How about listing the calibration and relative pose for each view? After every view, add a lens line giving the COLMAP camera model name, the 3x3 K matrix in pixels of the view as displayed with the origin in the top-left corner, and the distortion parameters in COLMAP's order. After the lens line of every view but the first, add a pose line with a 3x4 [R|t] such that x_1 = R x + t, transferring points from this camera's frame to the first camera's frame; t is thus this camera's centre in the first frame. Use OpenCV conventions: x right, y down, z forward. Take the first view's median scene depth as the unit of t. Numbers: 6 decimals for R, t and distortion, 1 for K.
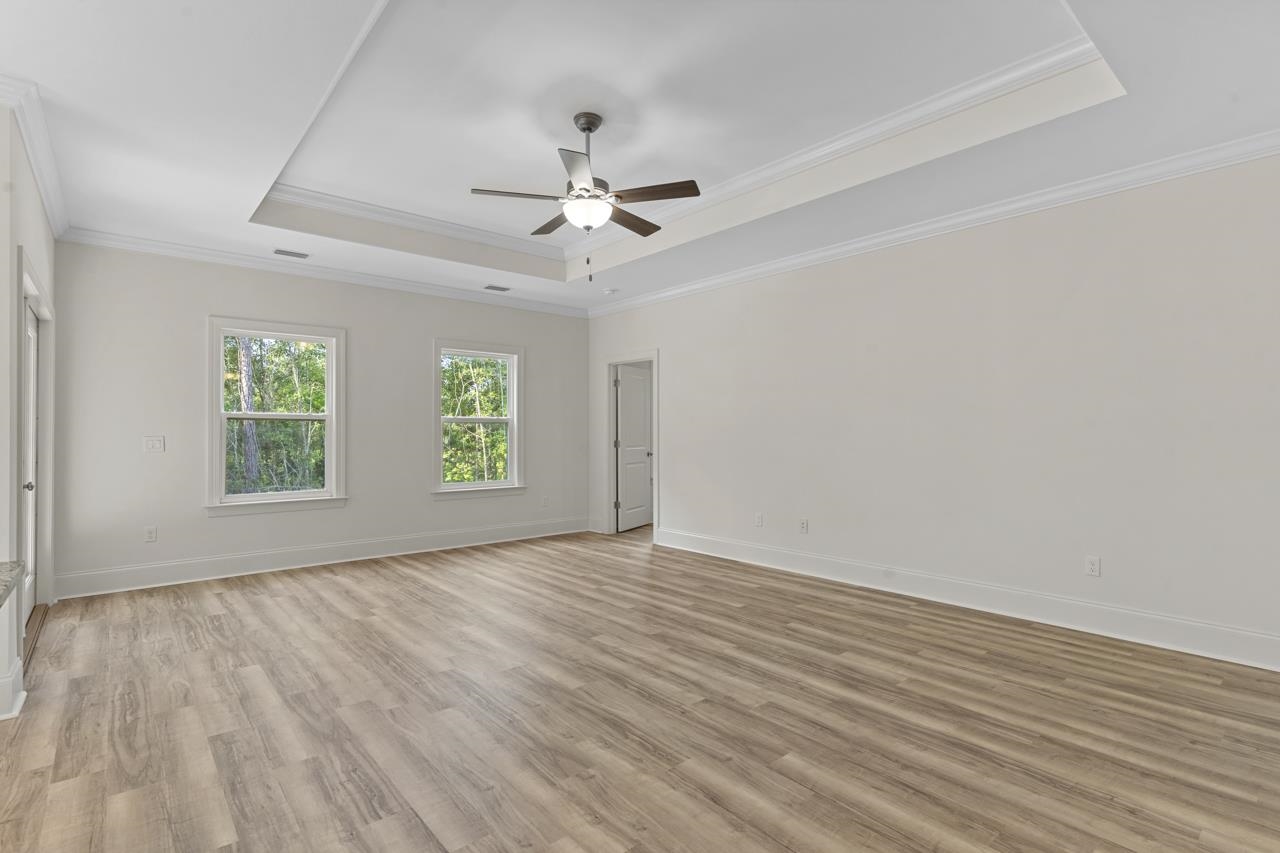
lens RADIAL K [[614.8, 0, 637.9], [0, 614.8, 426.8], [0, 0, 1]] dist [0.002005, 0.000091]
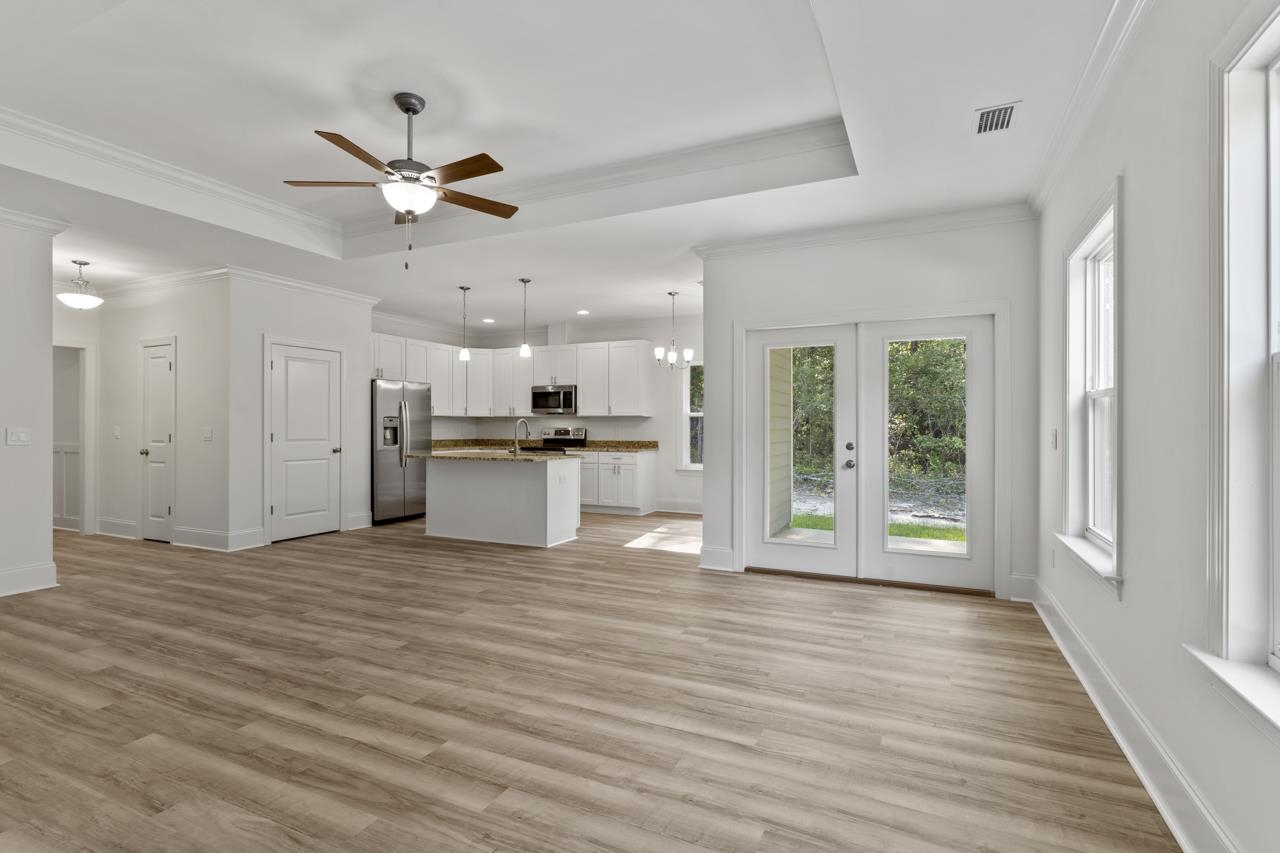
lens RADIAL K [[614.8, 0, 640.9], [0, 614.8, 425.9], [0, 0, 1]] dist [0.002005, 0.000091]
pose [[-0.911474, 0.001058, -0.411357, -0.014787], [0.005268, 0.999945, -0.009101, 0.021468], [0.411324, -0.010462, -0.911429, 2.045108]]
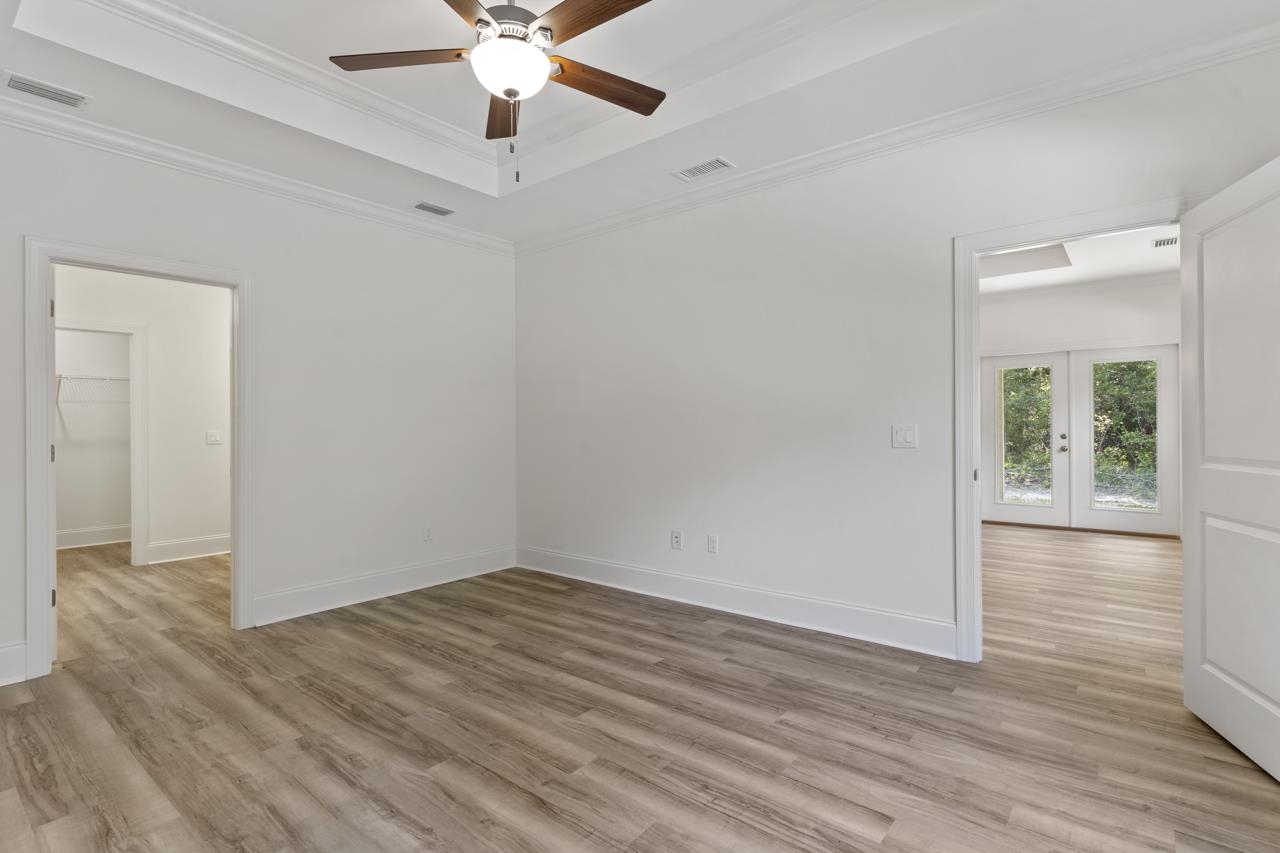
lens RADIAL K [[614.8, 0, 636.7], [0, 614.8, 426.0], [0, 0, 1]] dist [0.002005, 0.000091]
pose [[-0.985152, 0.008417, -0.171479, 0.765551], [0.010633, 0.999871, -0.012008, 0.033849], [0.171356, -0.013653, -0.985115, 2.774471]]
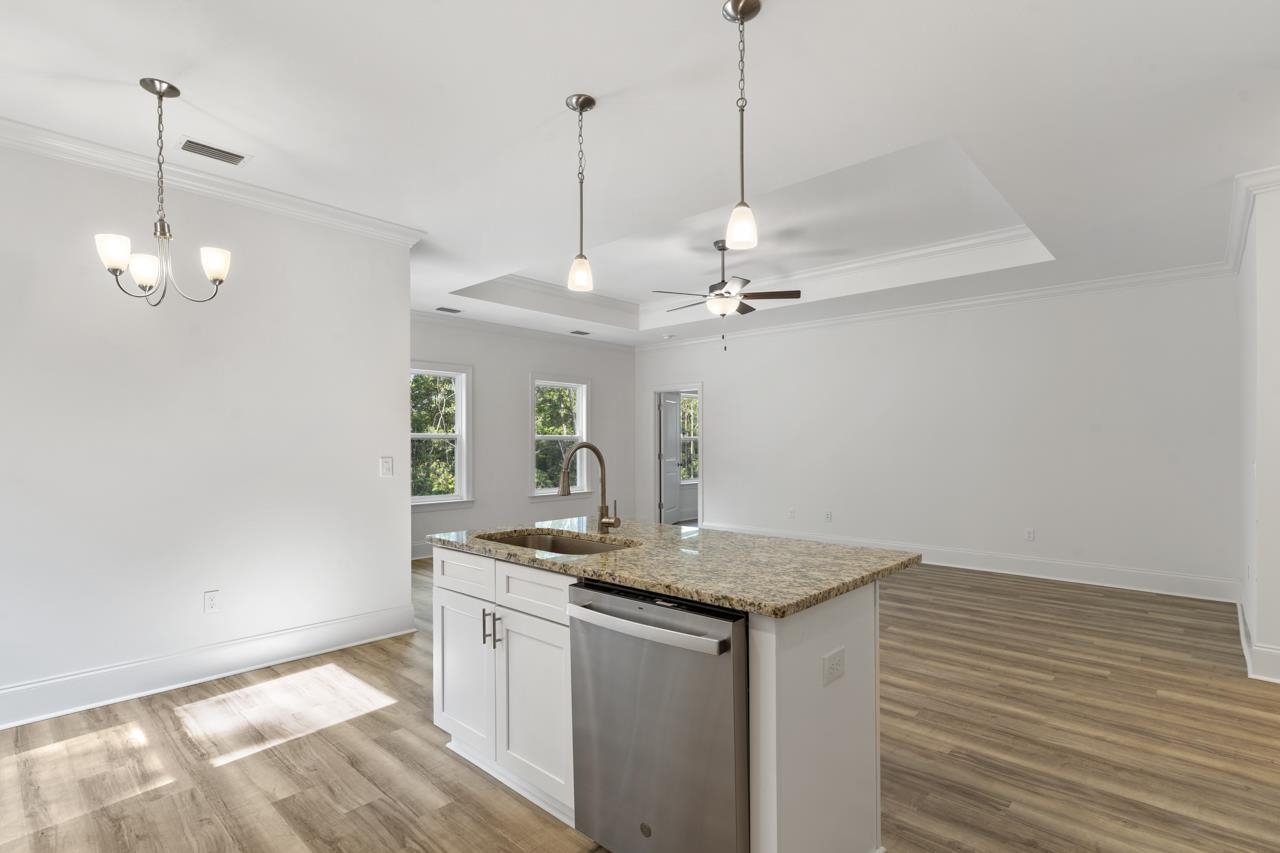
lens RADIAL K [[614.8, 0, 643.3], [0, 614.8, 434.2], [0, 0, 1]] dist [0.002005, 0.000091]
pose [[0.993269, 0.001830, 0.115819, -0.454155], [-0.001260, 0.999987, -0.004995, -0.022895], [-0.115827, 0.004815, 0.993258, -0.482195]]
